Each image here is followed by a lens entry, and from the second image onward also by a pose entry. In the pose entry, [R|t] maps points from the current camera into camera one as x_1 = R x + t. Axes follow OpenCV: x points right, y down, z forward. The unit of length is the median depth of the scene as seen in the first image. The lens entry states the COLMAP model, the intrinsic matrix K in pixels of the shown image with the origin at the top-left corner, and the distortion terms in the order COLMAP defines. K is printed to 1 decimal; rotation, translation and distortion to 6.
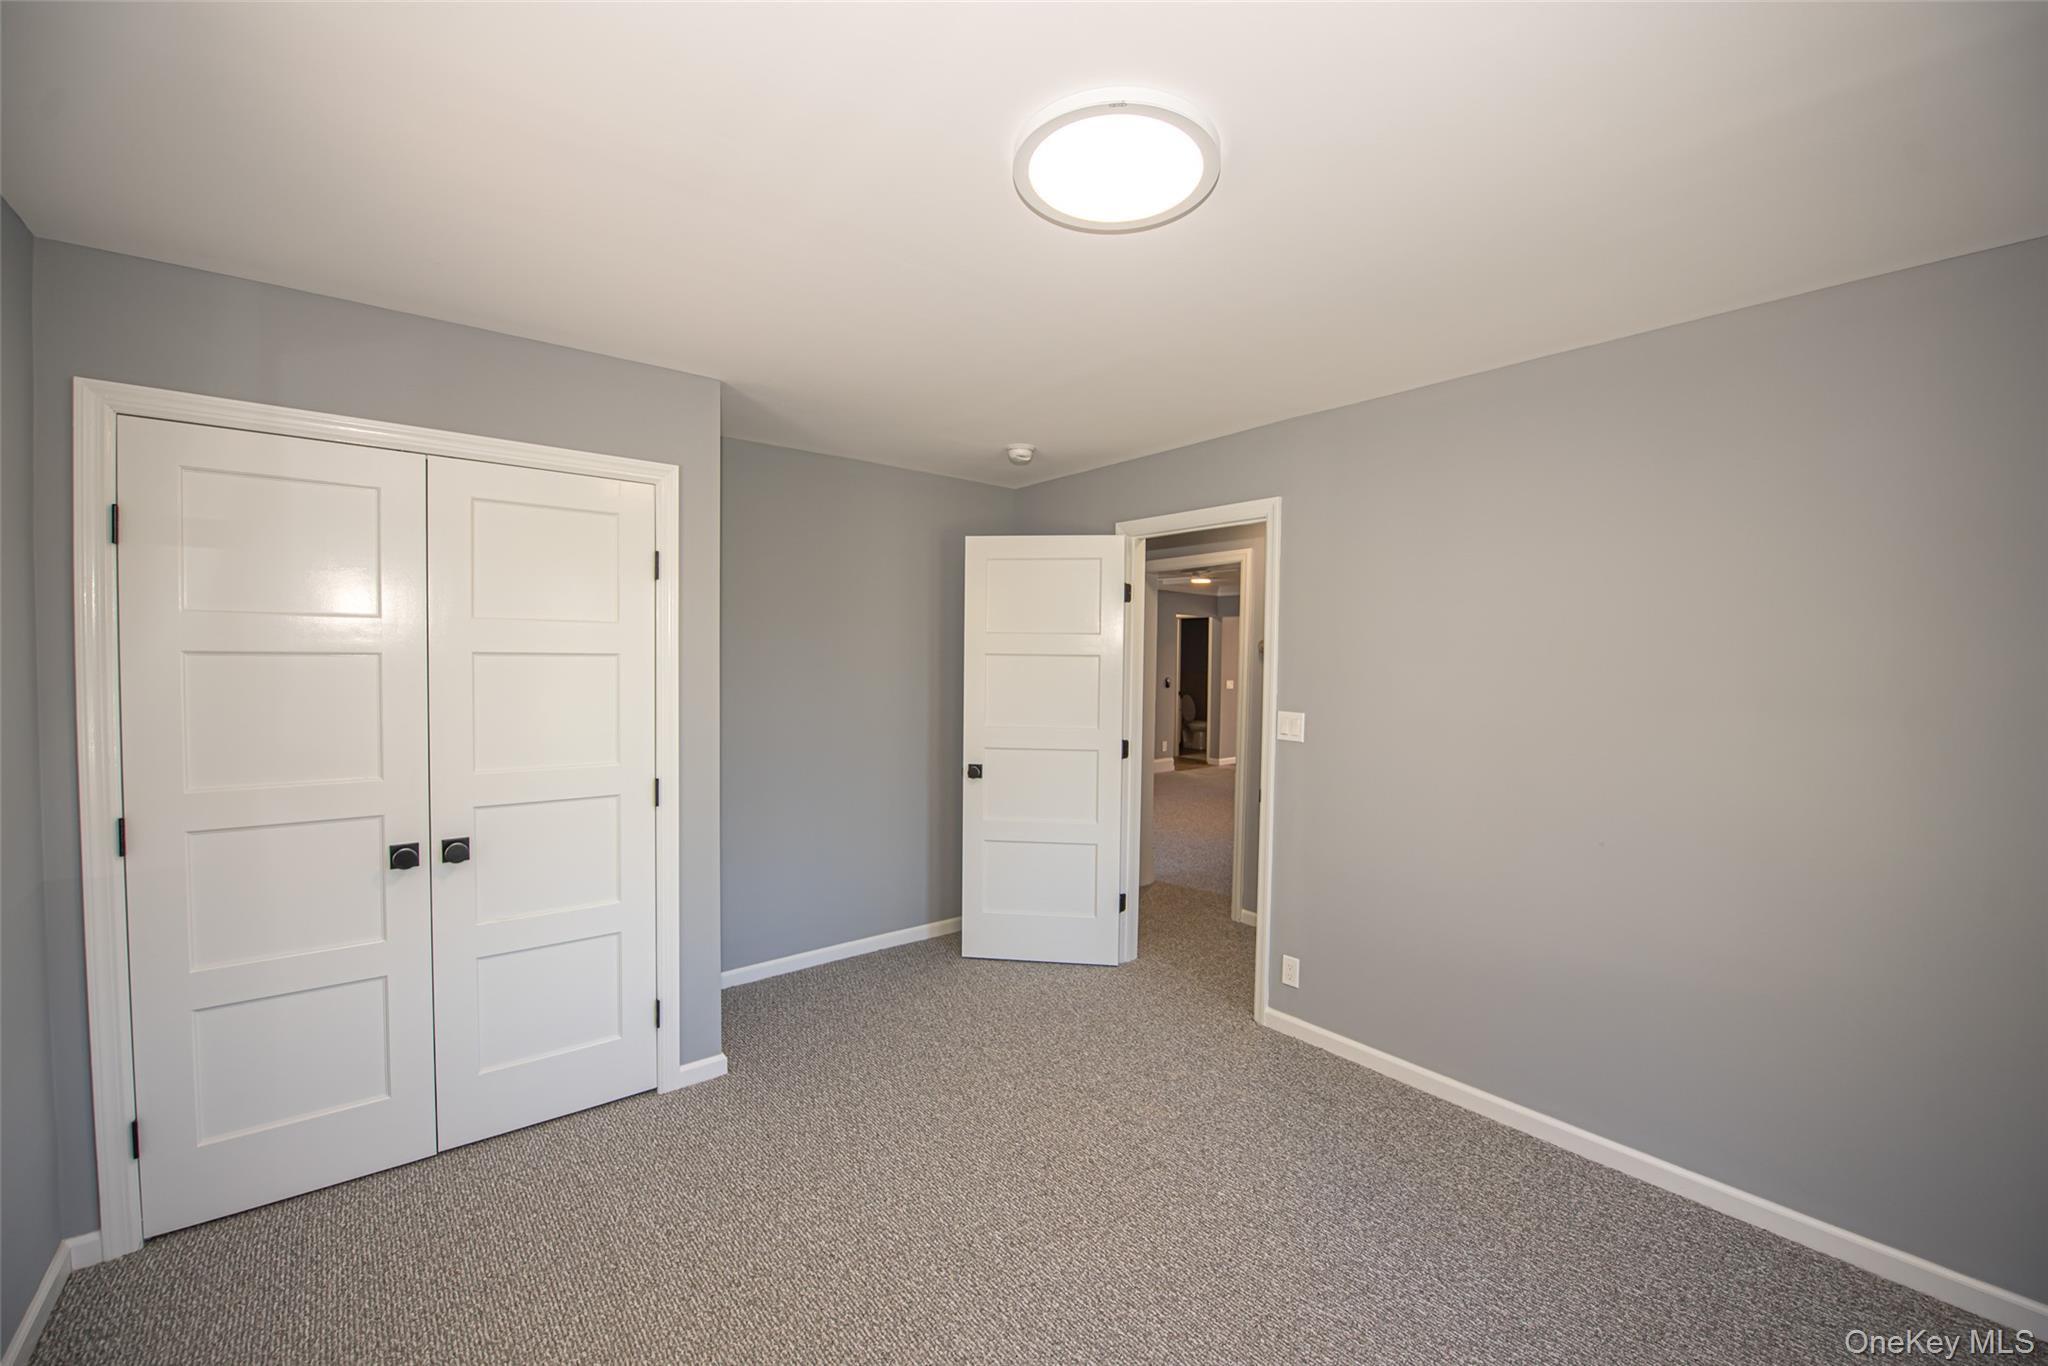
lens RADIAL K [[807.8, 0, 1024.0], [0, 807.8, 683.0], [0, 0, 1]] dist [-0.026147, -0.000095]
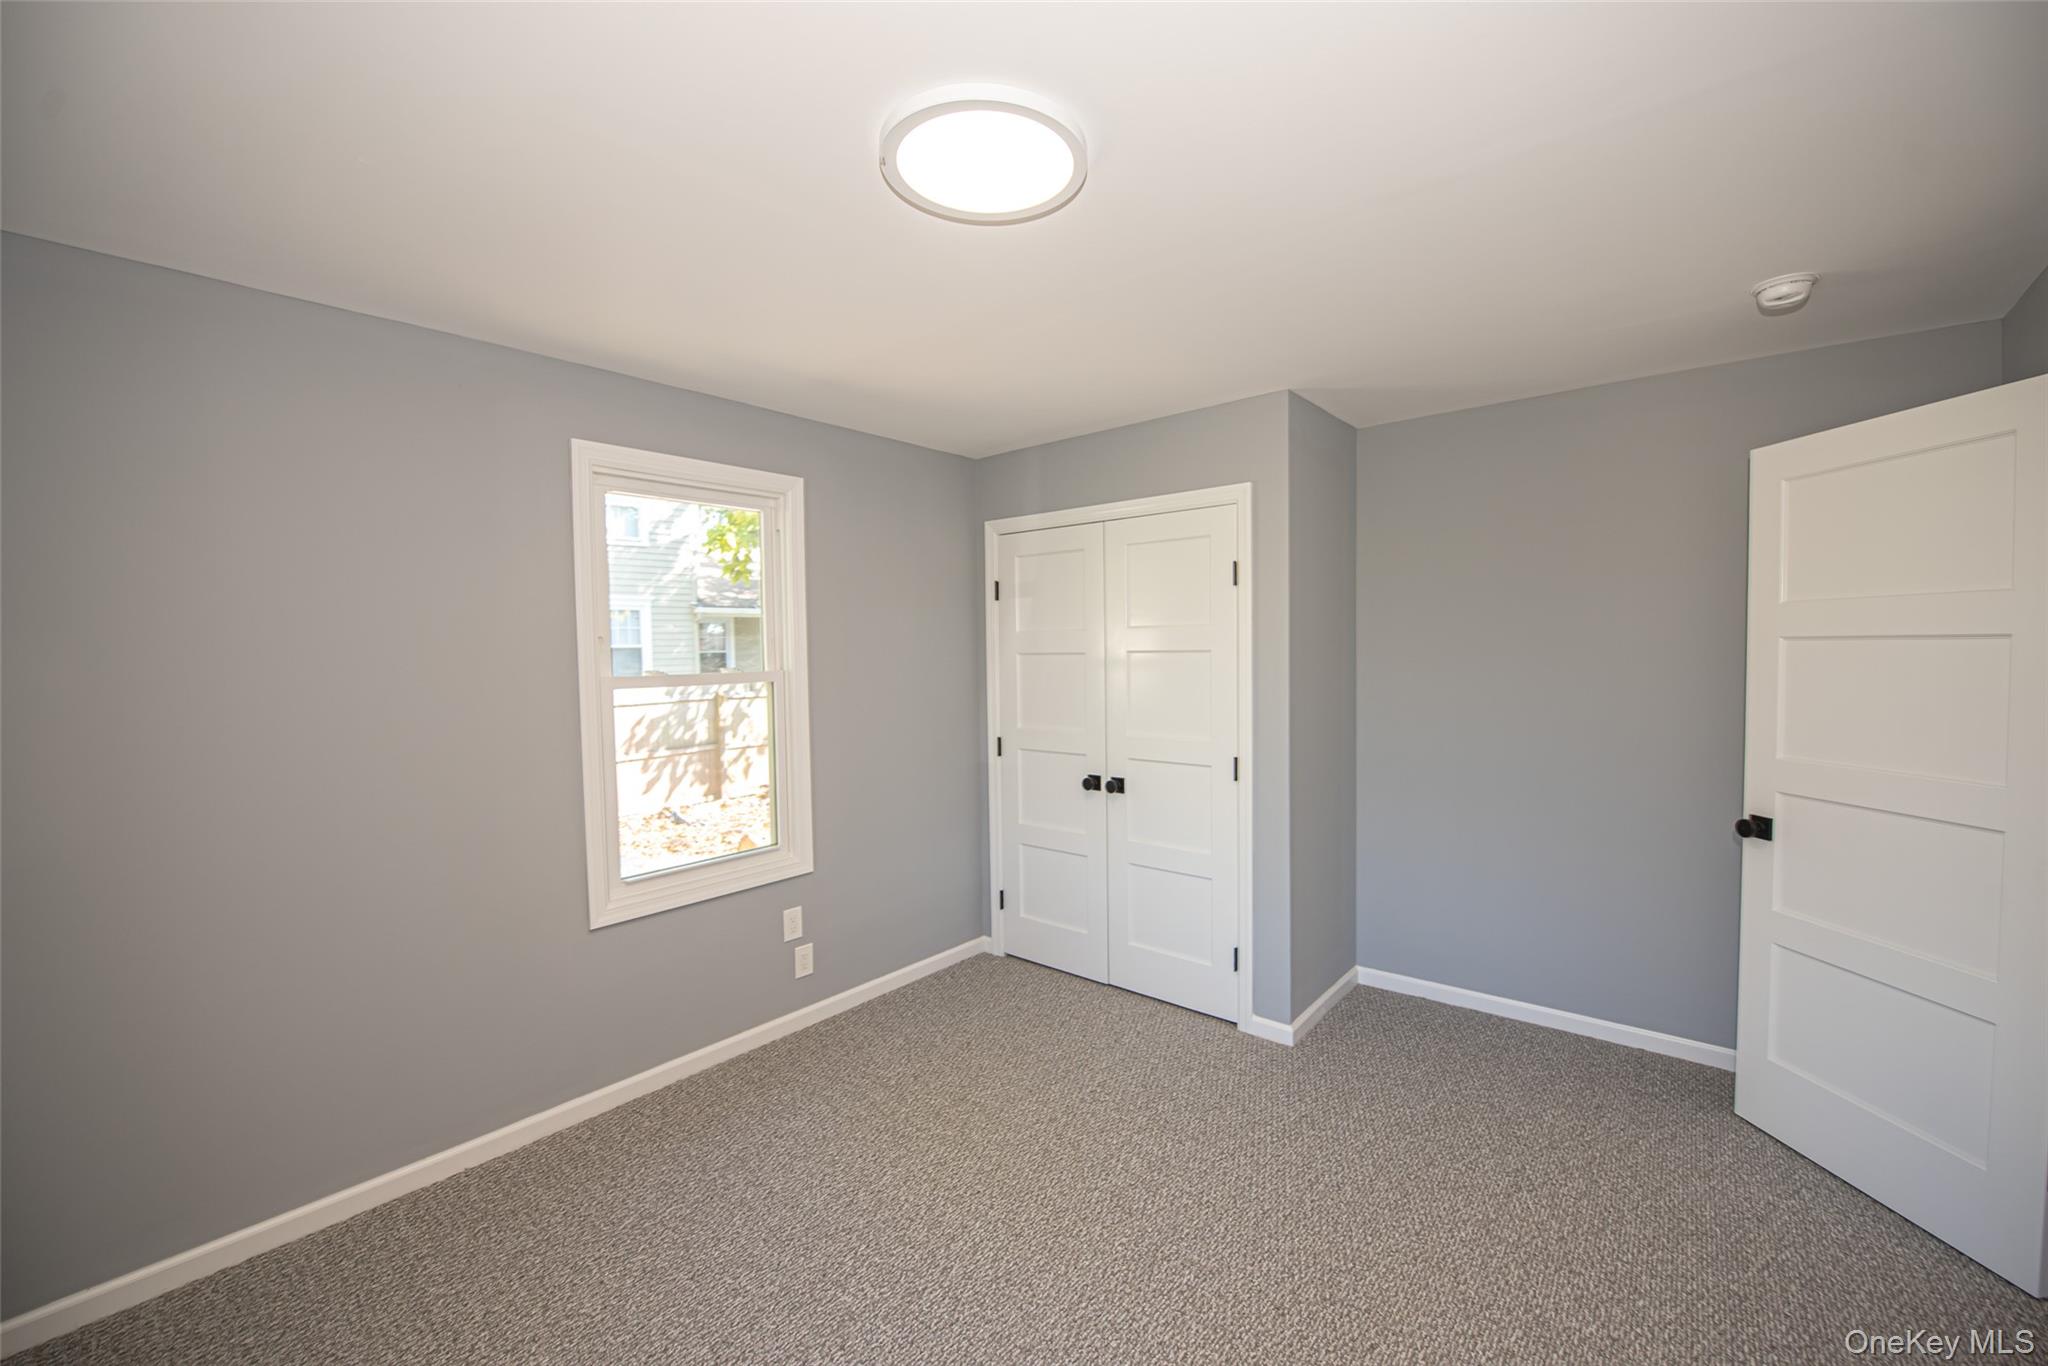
lens RADIAL K [[811.7, 0, 1029.2], [0, 811.7, 680.4], [0, 0, 1]] dist [-0.016664, -0.002090]
pose [[0.179015, 0.023943, -0.983555, 0.638665], [-0.012793, 0.999676, 0.022007, -0.013617], [0.983763, 0.008643, 0.179263, 0.493067]]
